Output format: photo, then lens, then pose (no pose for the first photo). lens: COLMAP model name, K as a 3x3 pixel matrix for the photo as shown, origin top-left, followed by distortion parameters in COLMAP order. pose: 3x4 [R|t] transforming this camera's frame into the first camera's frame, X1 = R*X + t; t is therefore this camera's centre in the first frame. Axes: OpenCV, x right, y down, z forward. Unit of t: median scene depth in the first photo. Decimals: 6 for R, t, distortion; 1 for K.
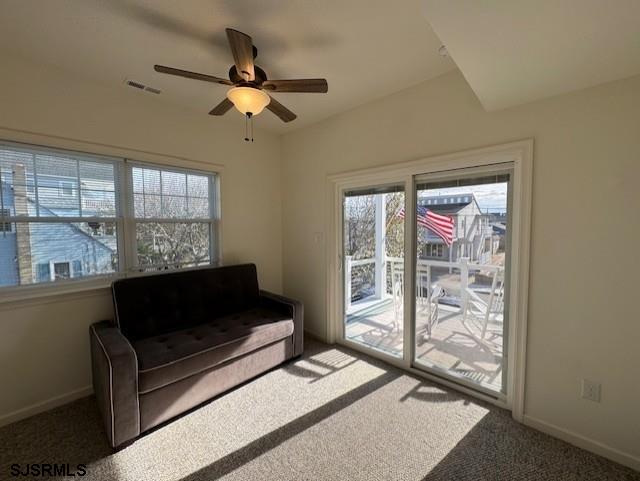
lens RADIAL K [[256.6, 0, 320.0], [0, 256.6, 240.5], [0, 0, 1]] dist [-0.000971, 0.000090]
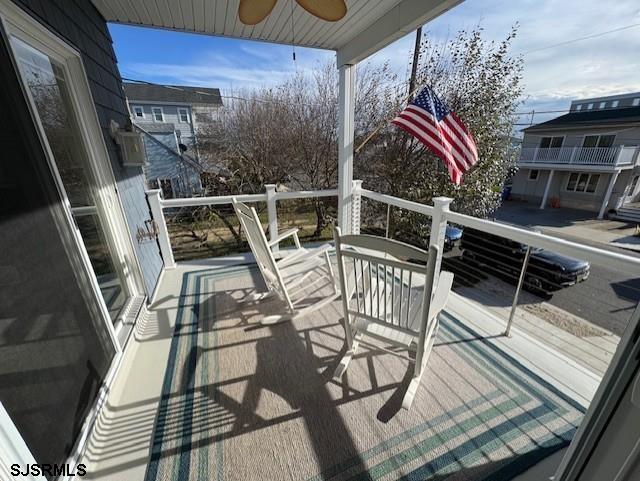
lens RADIAL K [[256.6, 0, 320.0], [0, 256.6, 240.5], [0, 0, 1]] dist [-0.000971, 0.000090]
pose [[0.908042, 0.135123, -0.396485, 0.529036], [-0.016628, 0.957423, 0.288210, 0.001786], [0.418548, -0.255114, 0.871627, 0.383606]]
